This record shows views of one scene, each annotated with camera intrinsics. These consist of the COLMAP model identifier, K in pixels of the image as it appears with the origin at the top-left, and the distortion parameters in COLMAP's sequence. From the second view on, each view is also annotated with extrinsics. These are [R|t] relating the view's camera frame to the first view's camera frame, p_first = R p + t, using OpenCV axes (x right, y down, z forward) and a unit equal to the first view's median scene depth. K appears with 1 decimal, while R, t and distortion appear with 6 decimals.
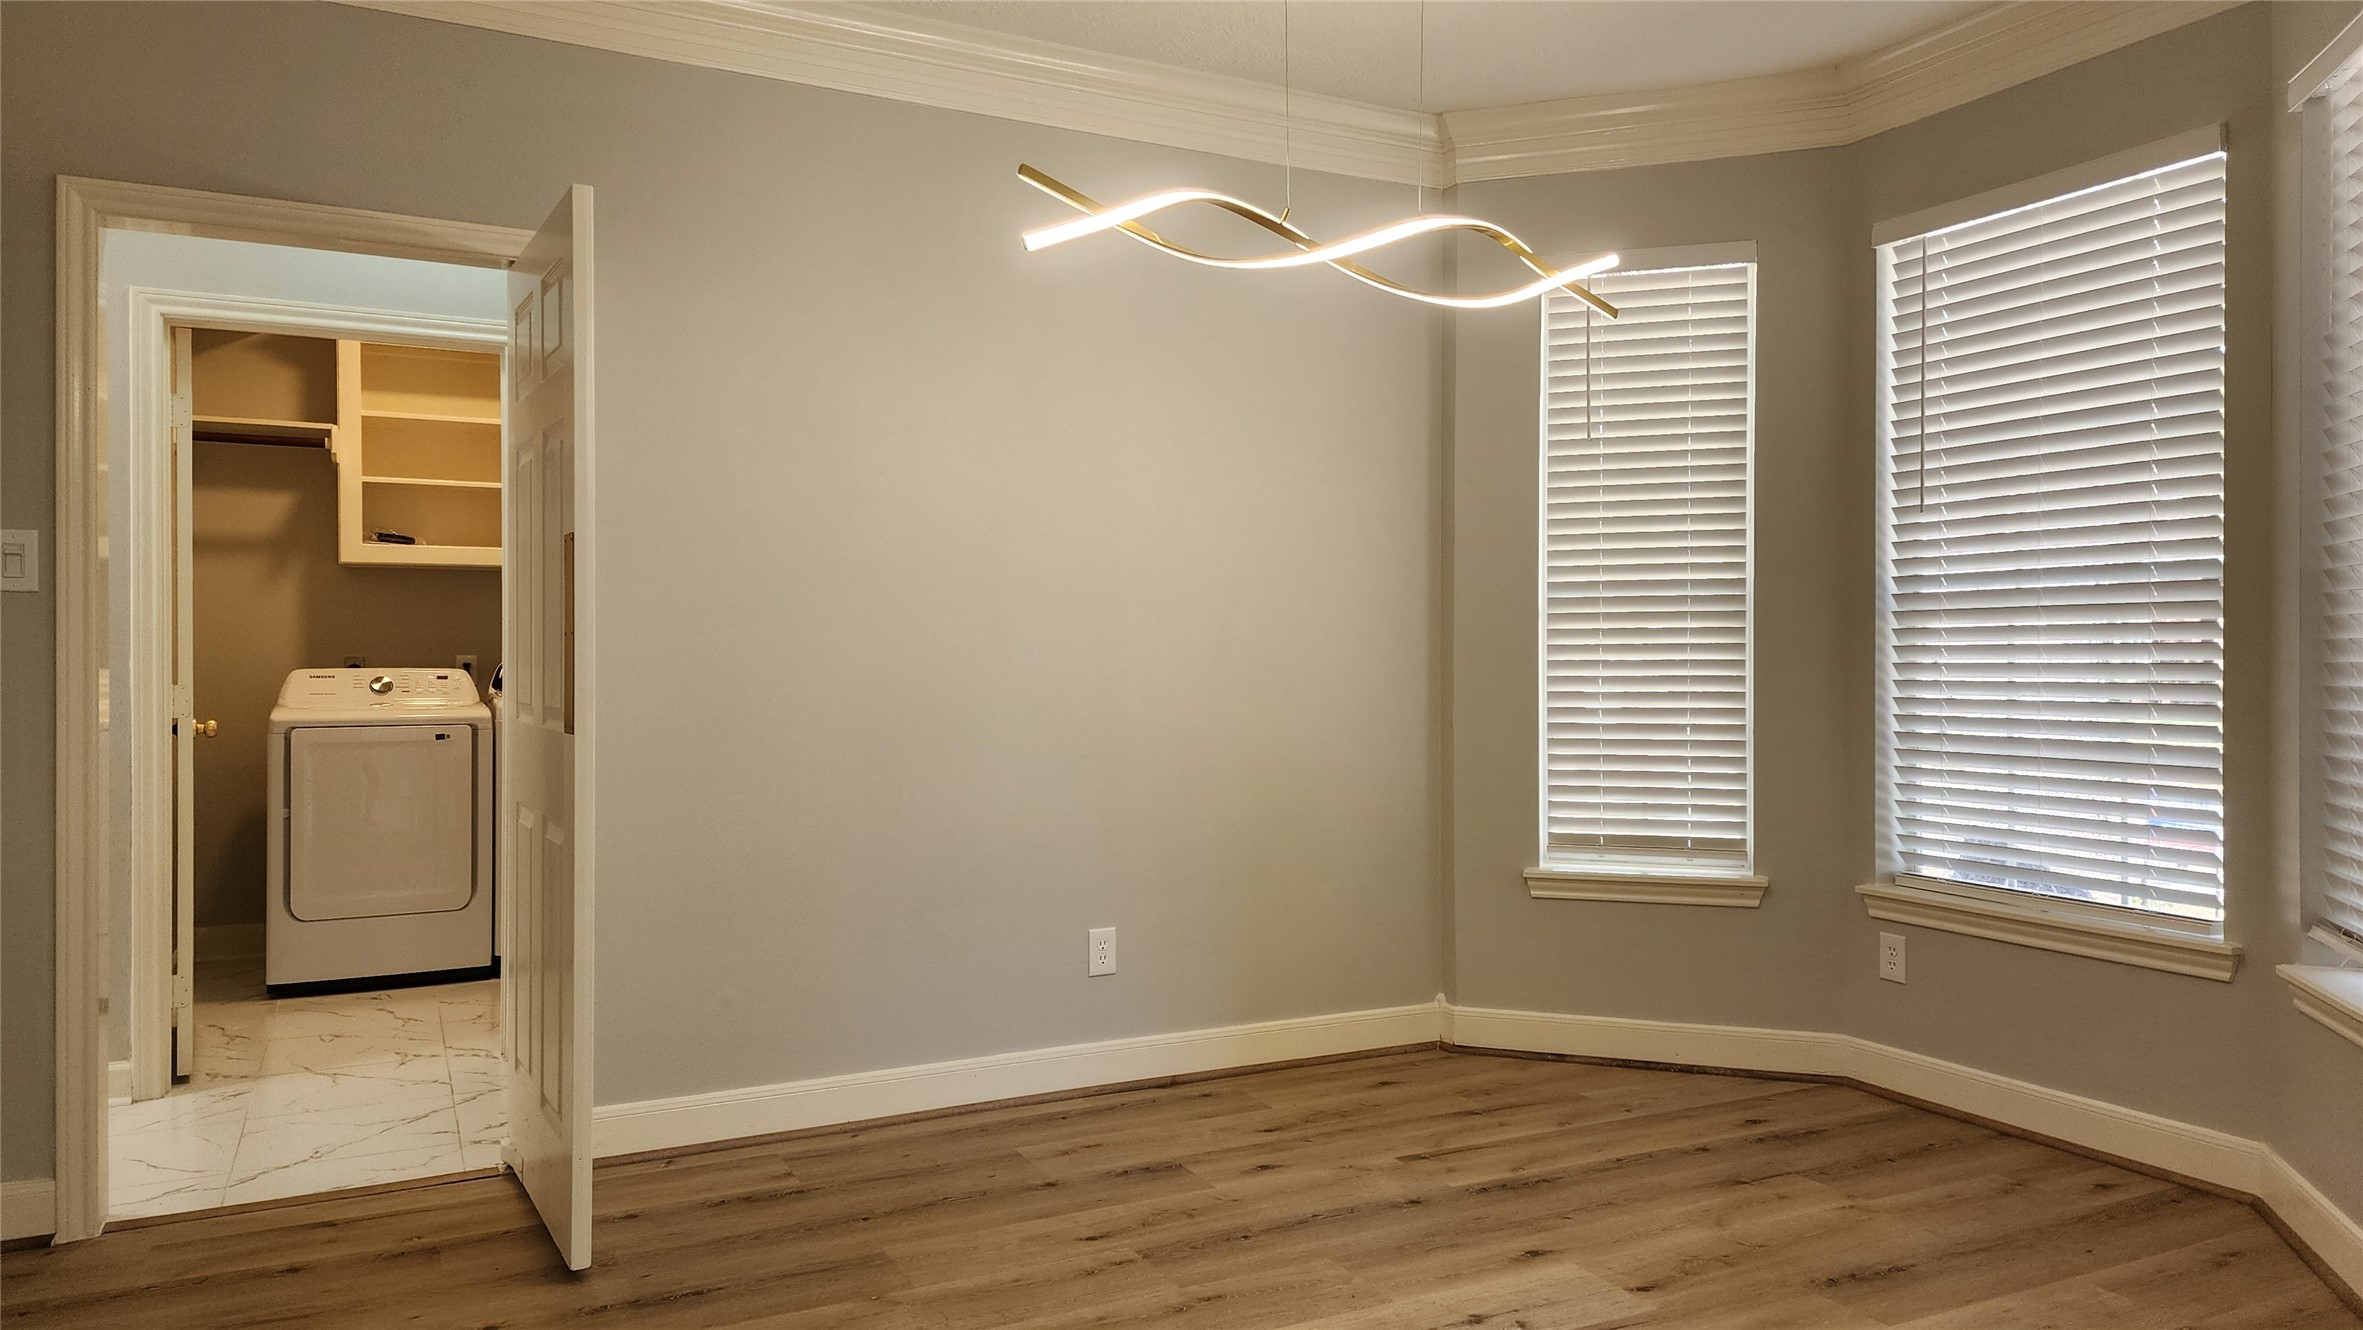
lens RADIAL K [[1590.1, 0, 1182.4], [0, 1590.1, 667.8], [0, 0, 1]] dist [0.022389, -0.003081]
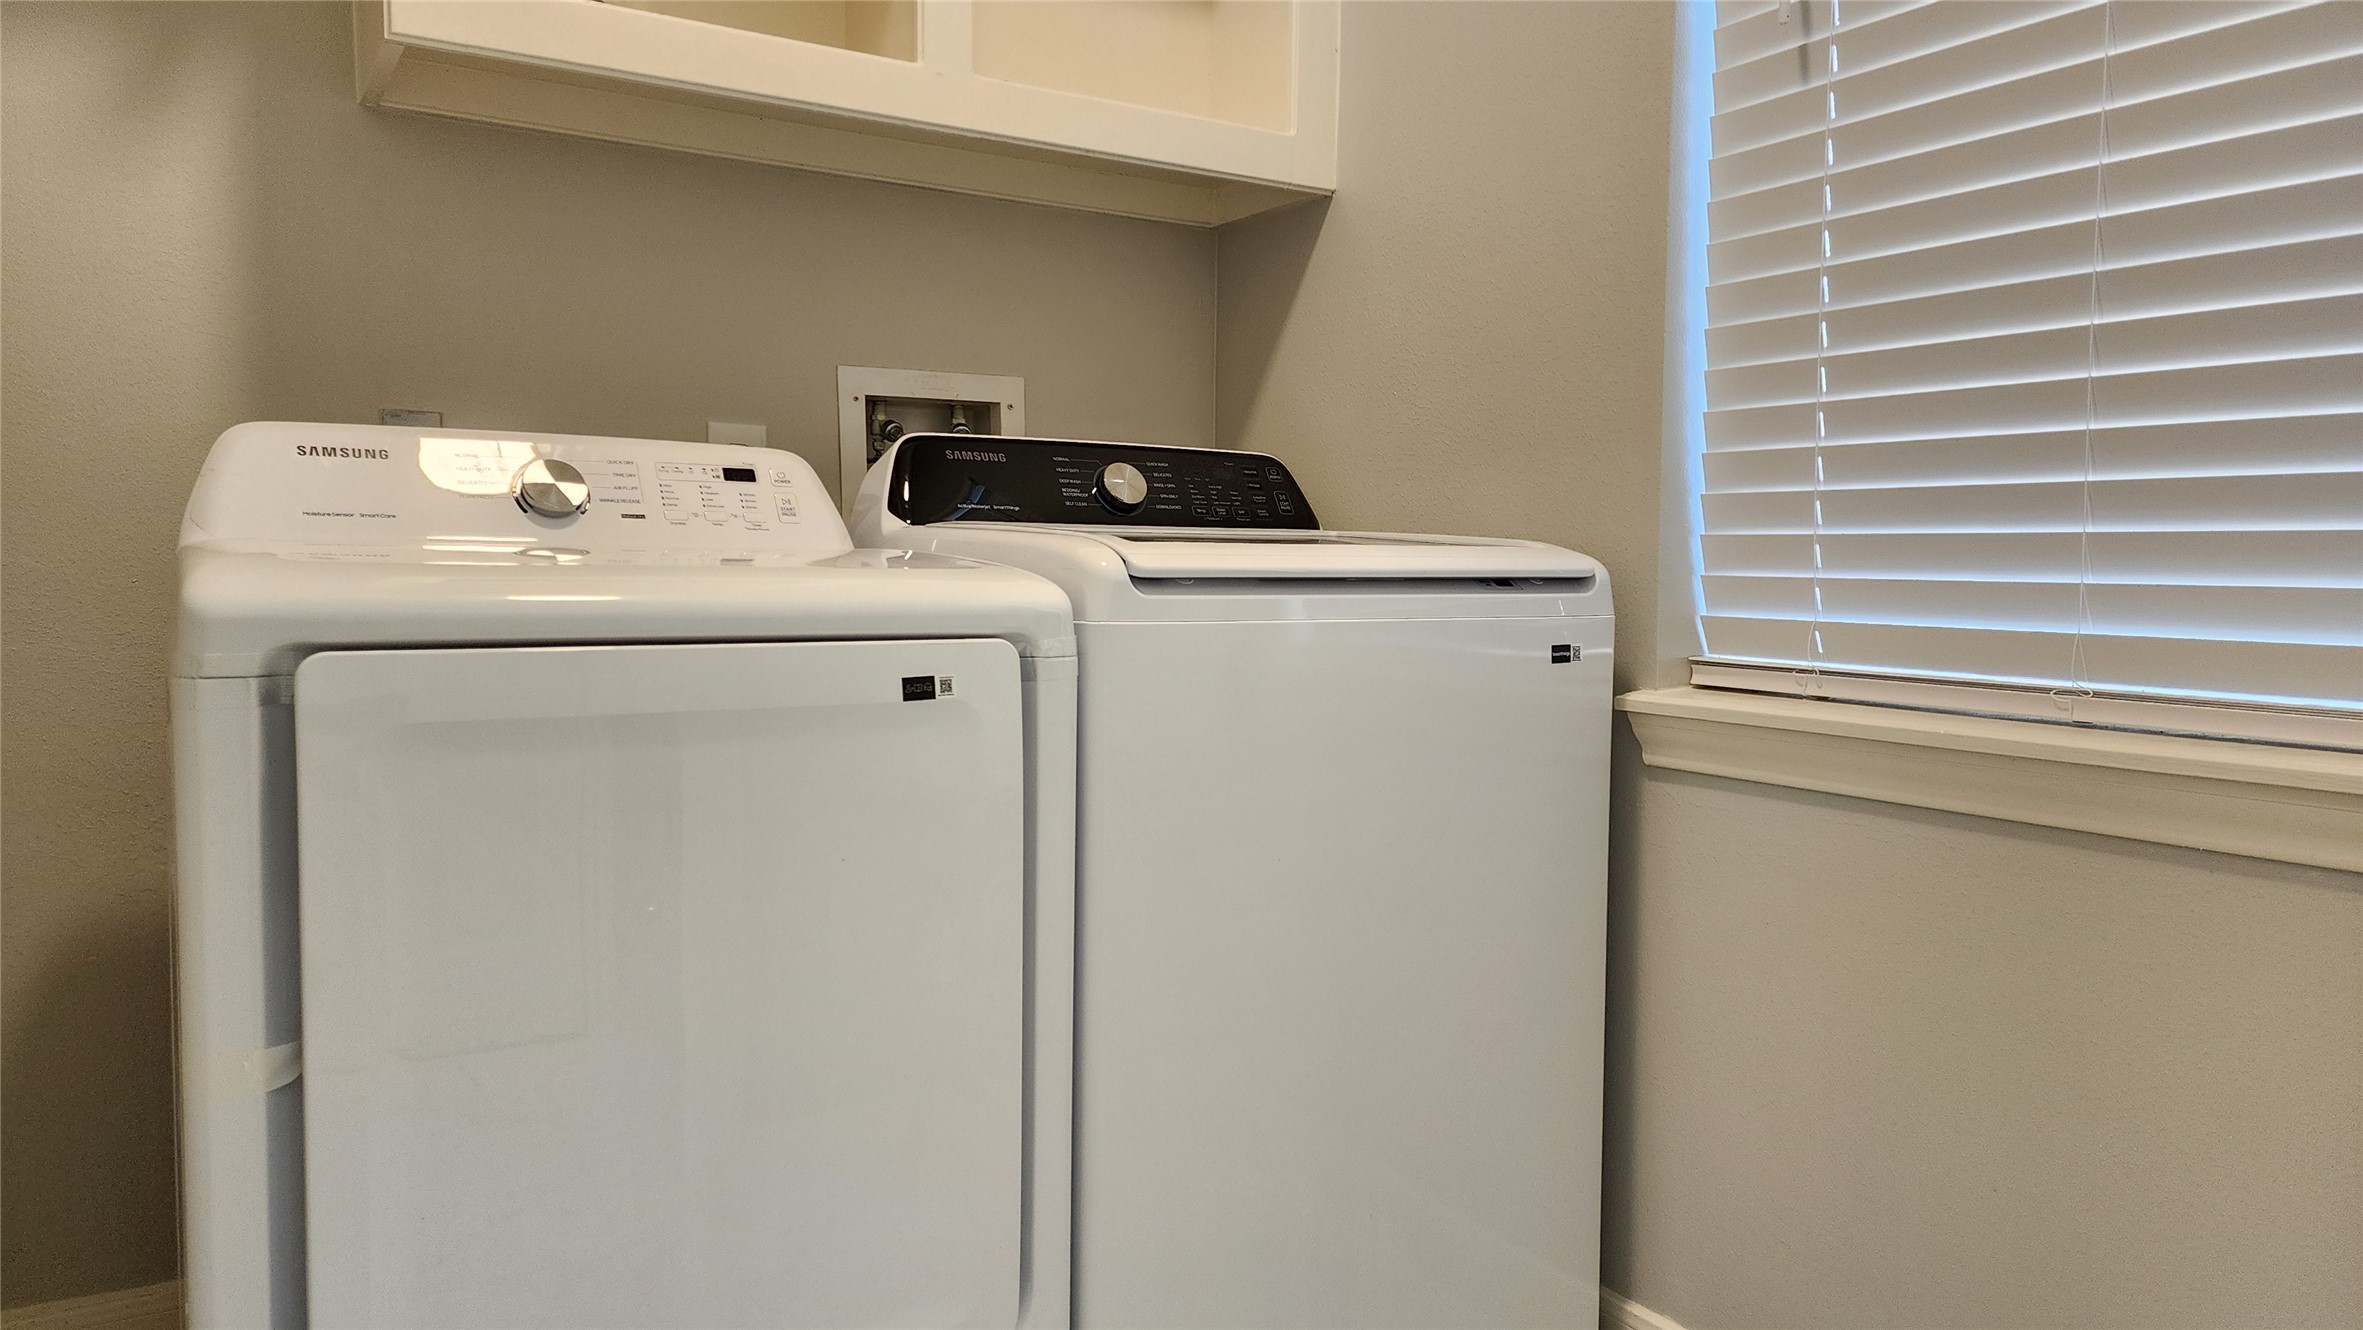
lens RADIAL K [[1590.1, 0, 1184.2], [0, 1590.1, 671.9], [0, 0, 1]] dist [0.022389, -0.003081]
pose [[0.995910, 0.007624, 0.090026, -0.462725], [-0.013557, 0.997762, 0.065473, 0.025516], [-0.089325, -0.066426, 0.993785, 0.787892]]
